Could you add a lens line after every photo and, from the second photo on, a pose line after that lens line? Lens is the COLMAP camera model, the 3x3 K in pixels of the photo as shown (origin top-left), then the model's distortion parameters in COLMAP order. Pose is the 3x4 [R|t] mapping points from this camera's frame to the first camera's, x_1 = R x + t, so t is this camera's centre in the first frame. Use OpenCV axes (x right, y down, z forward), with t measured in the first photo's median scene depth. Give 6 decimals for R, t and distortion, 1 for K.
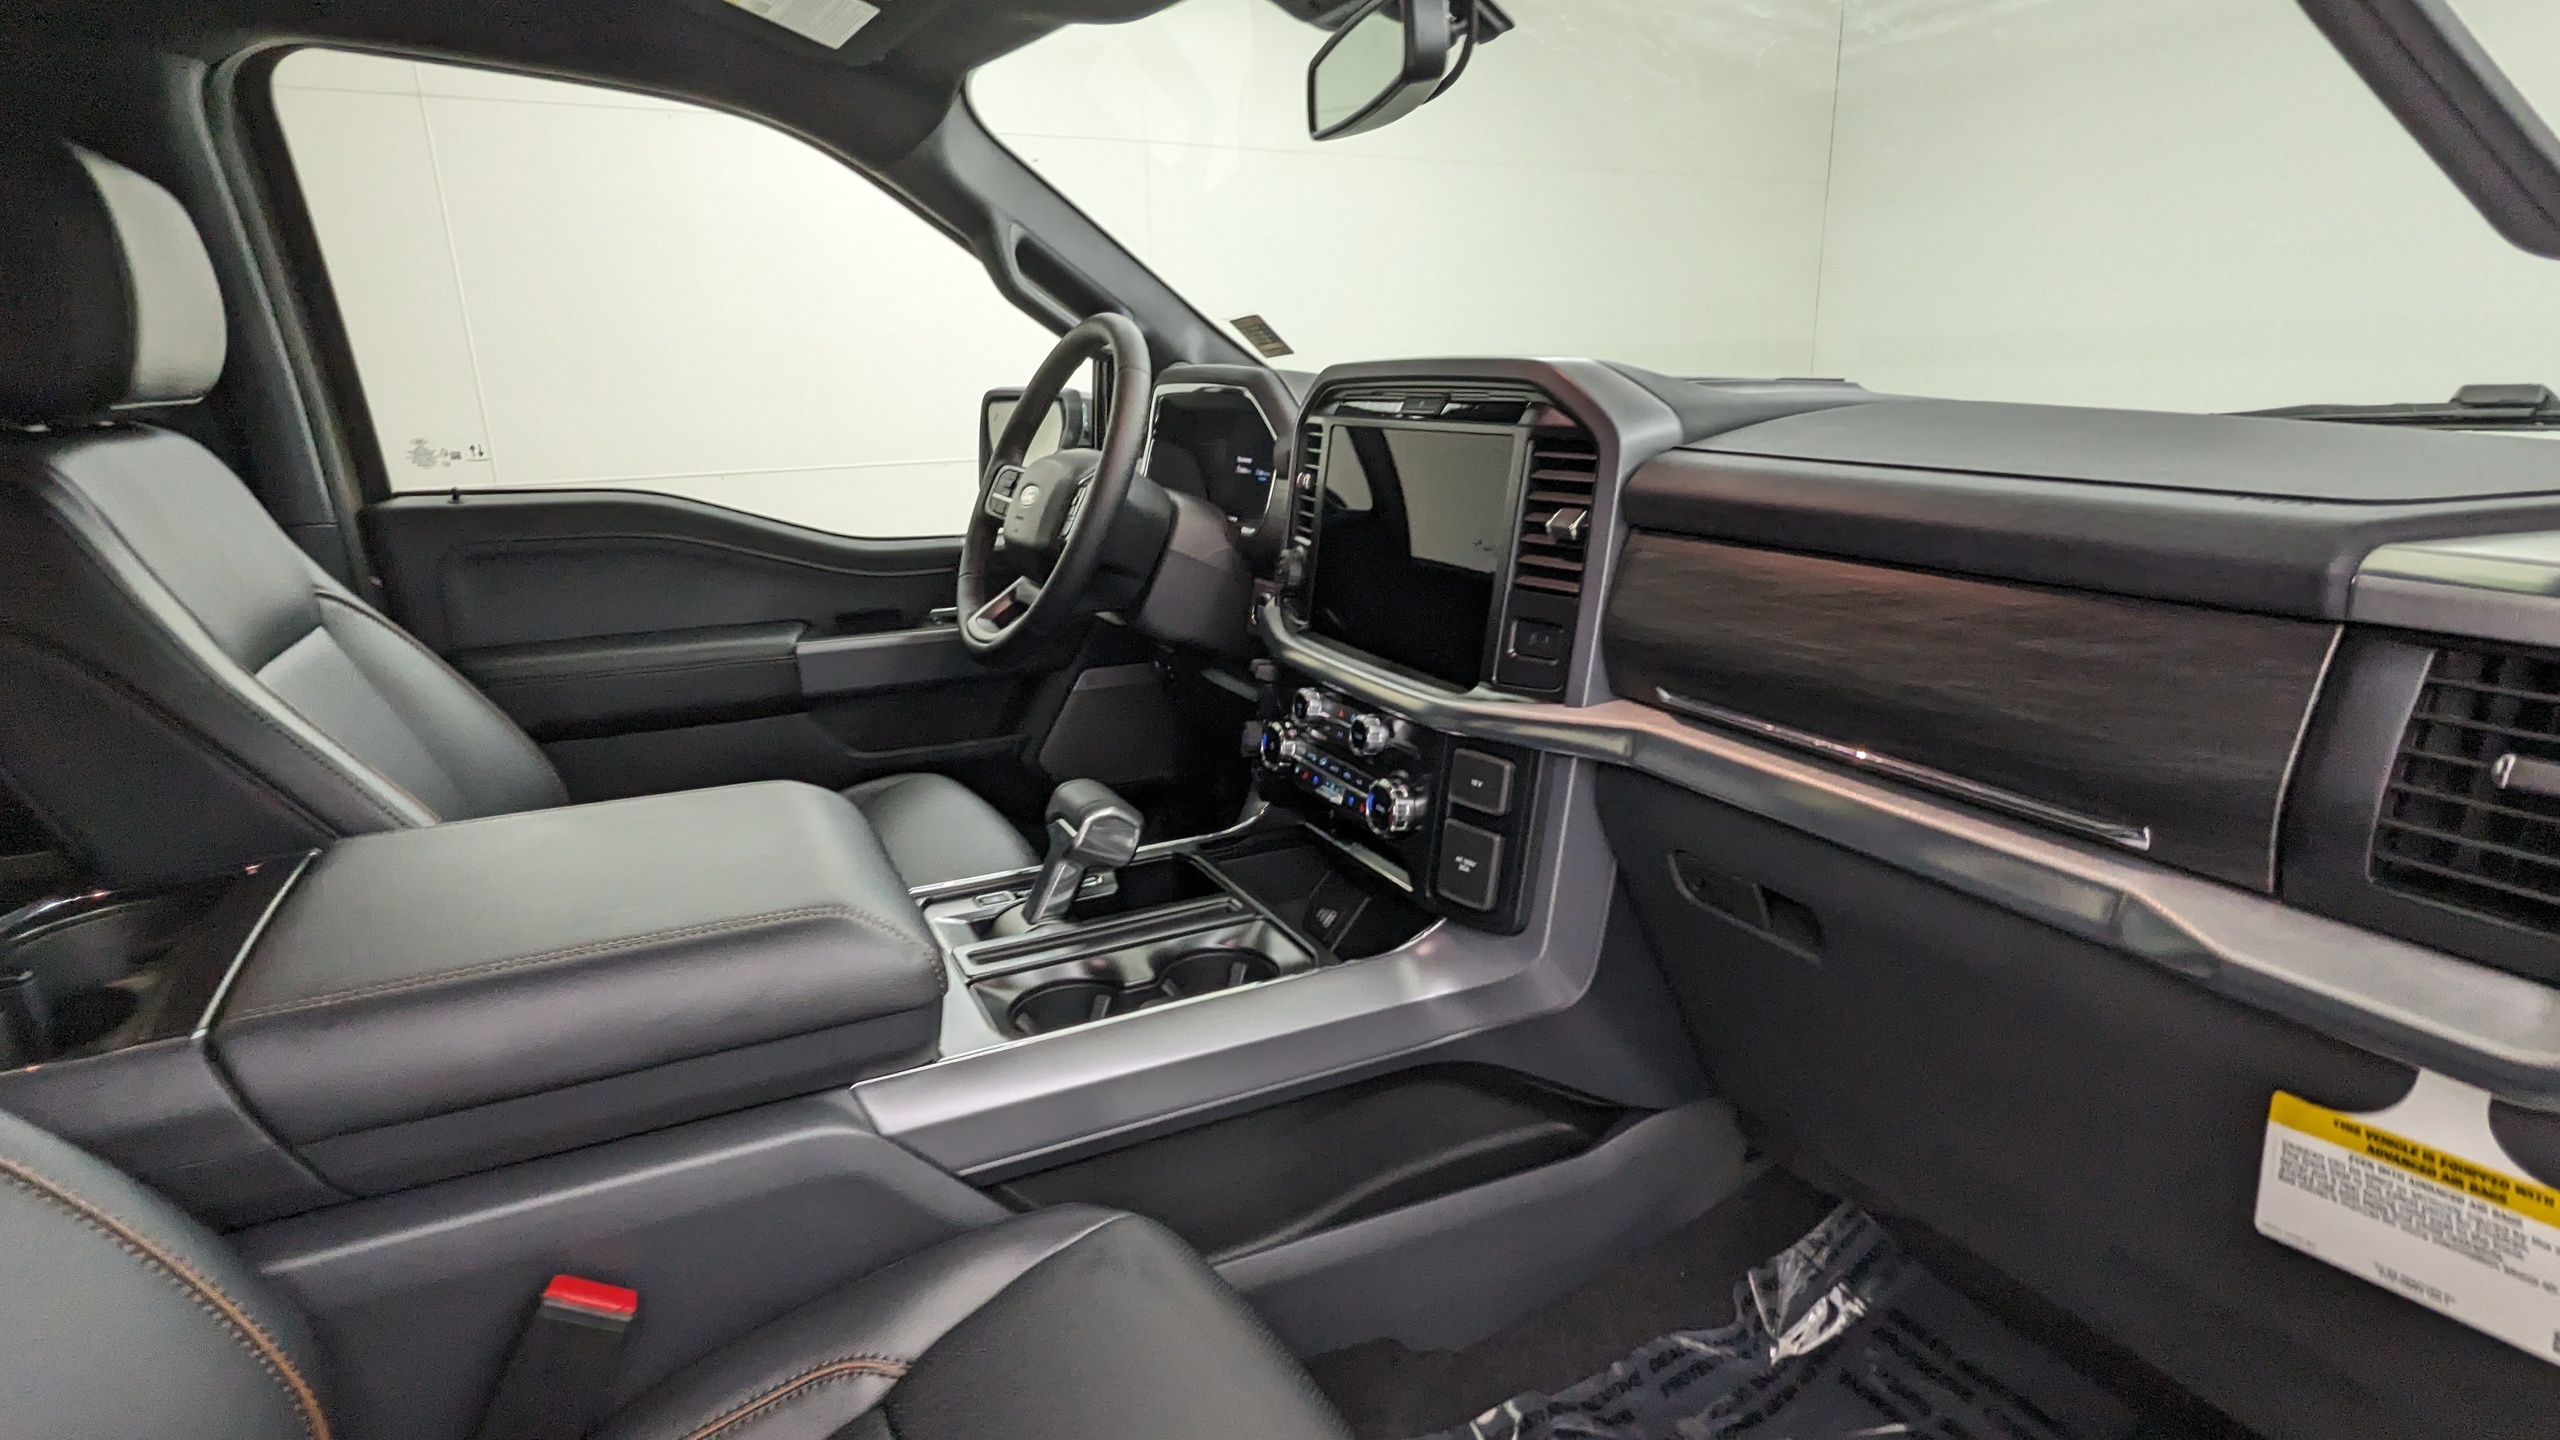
lens RADIAL K [[1220.3, 0, 1280.8], [0, 1220.3, 721.9], [0, 0, 1]] dist [-0.007340, 0.000144]
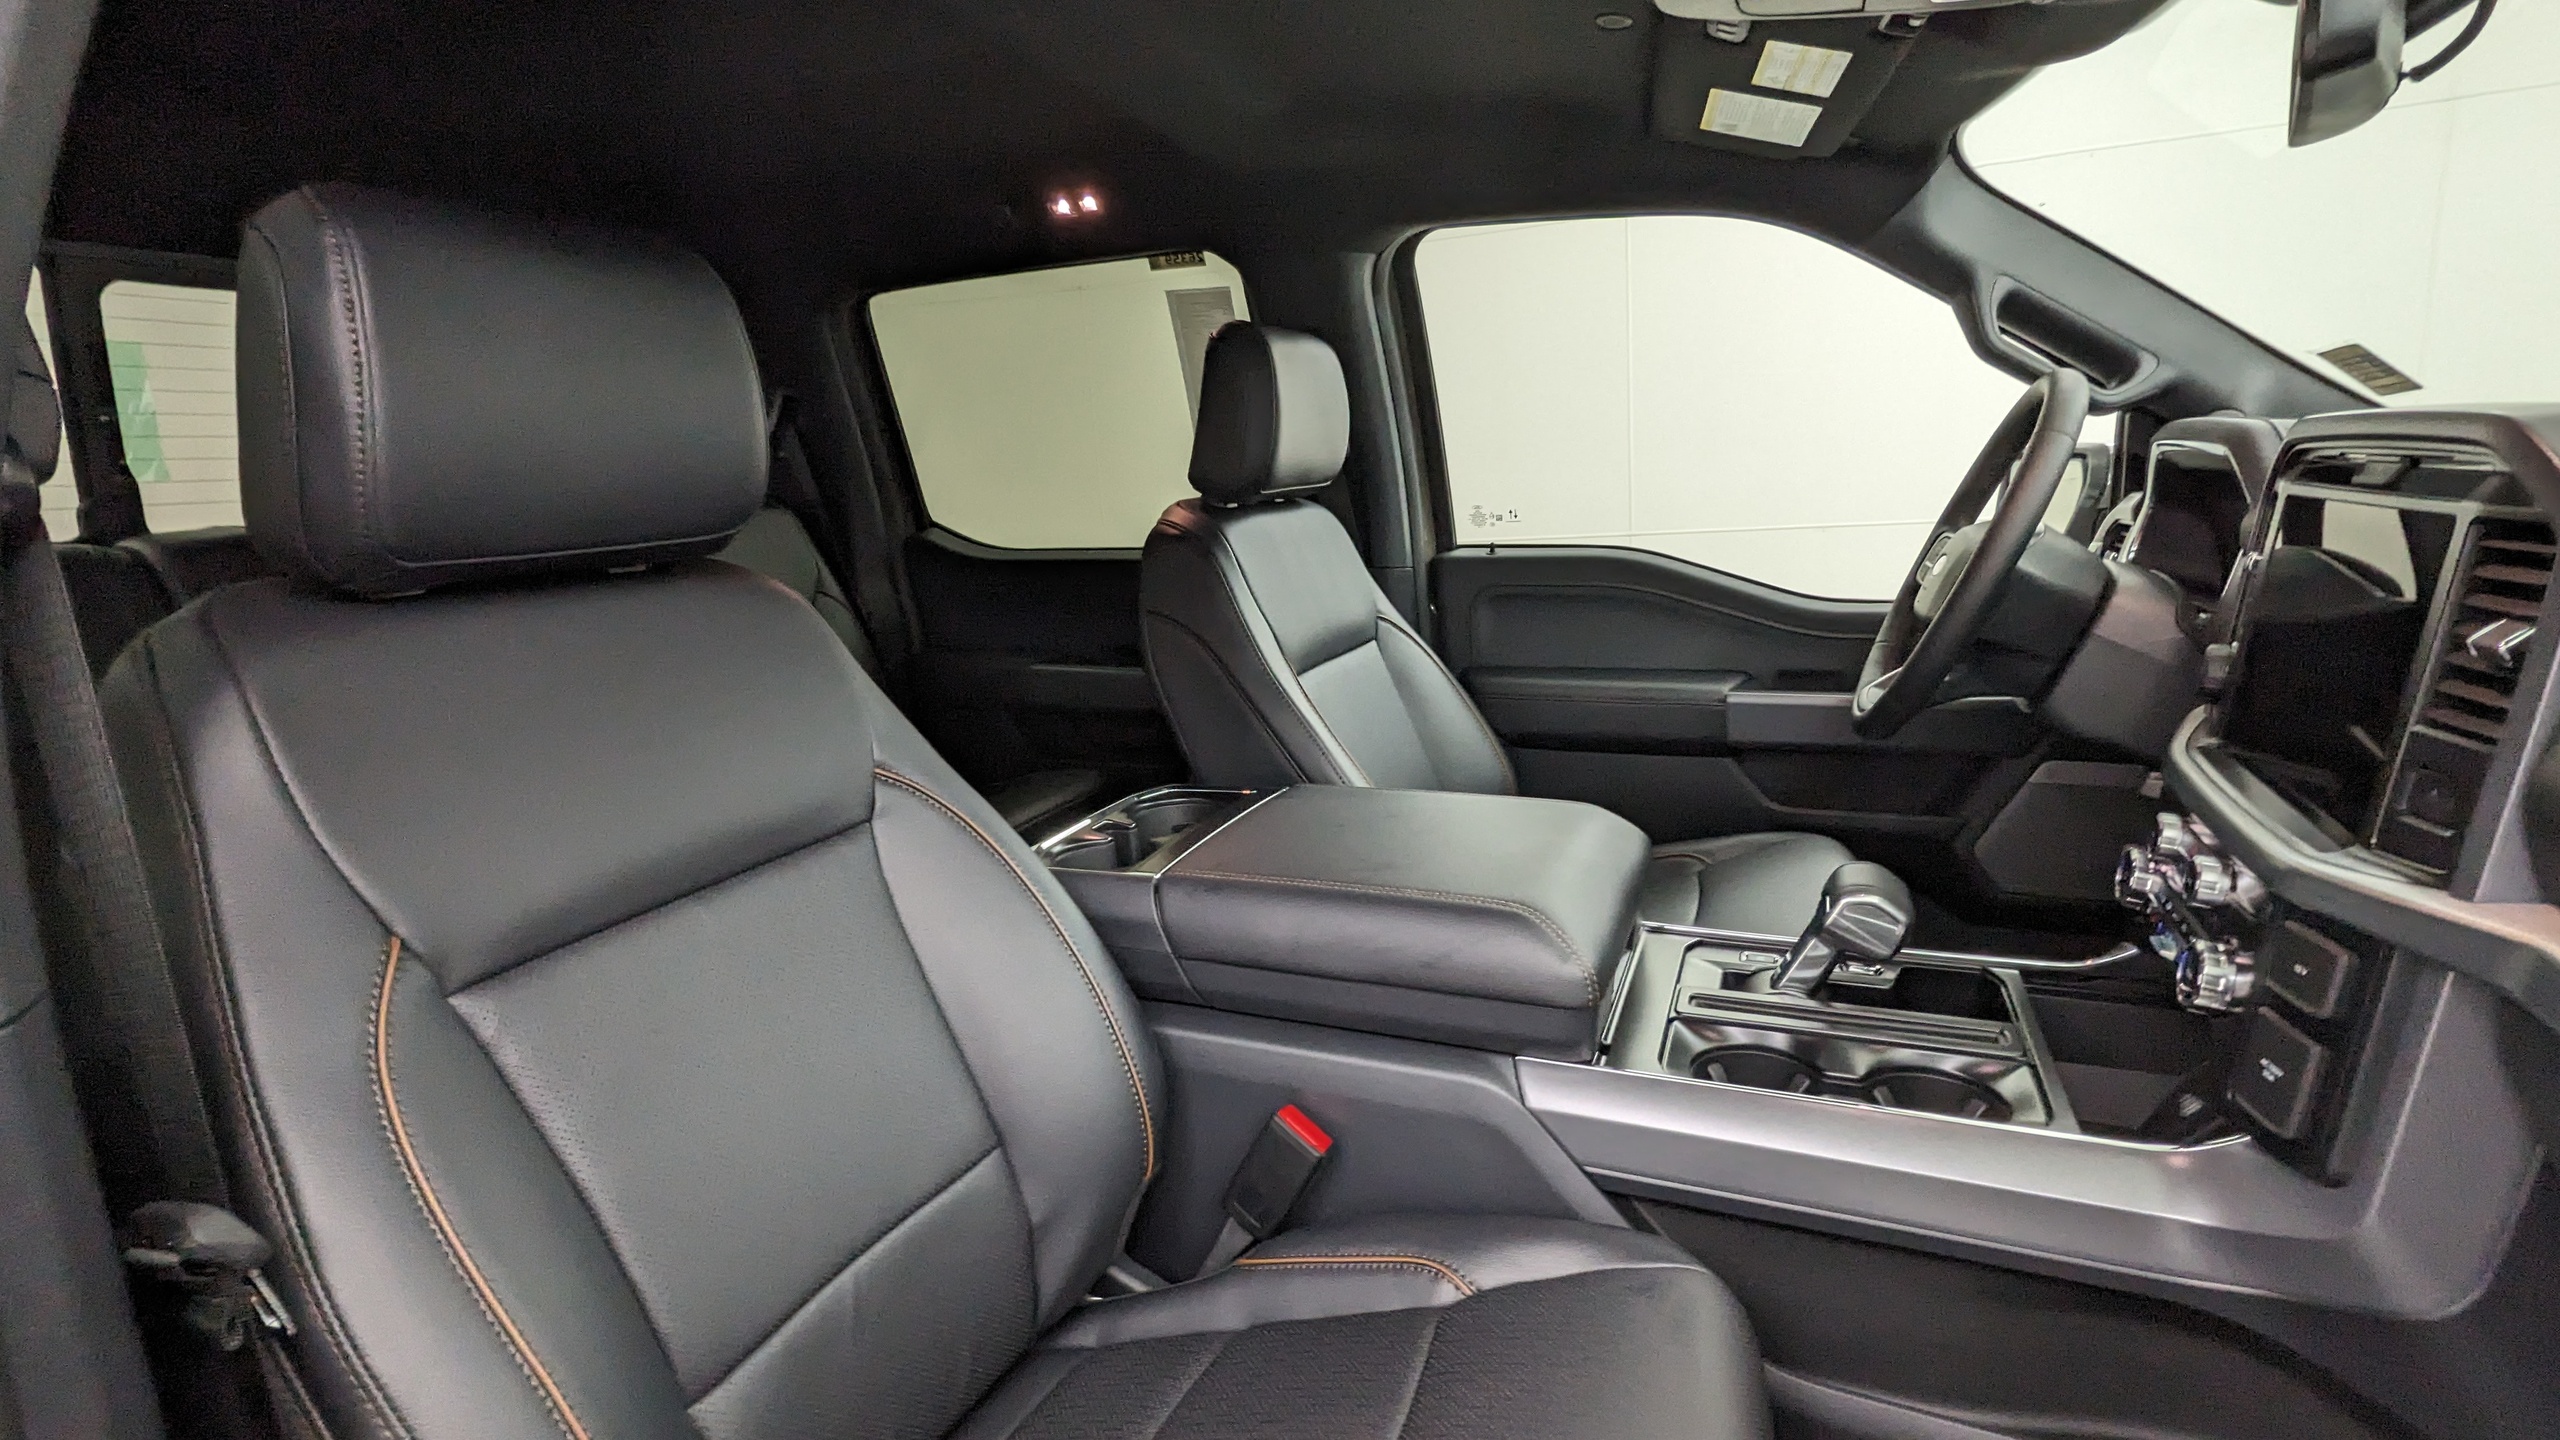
lens RADIAL K [[1220.3, 0, 1286.9], [0, 1220.3, 718.0], [0, 0, 1]] dist [-0.007340, 0.000144]
pose [[0.638386, 0.129842, -0.758686, 0.278275], [-0.161293, 0.986352, 0.033088, -0.024478], [0.752627, 0.101248, 0.650616, 0.016831]]
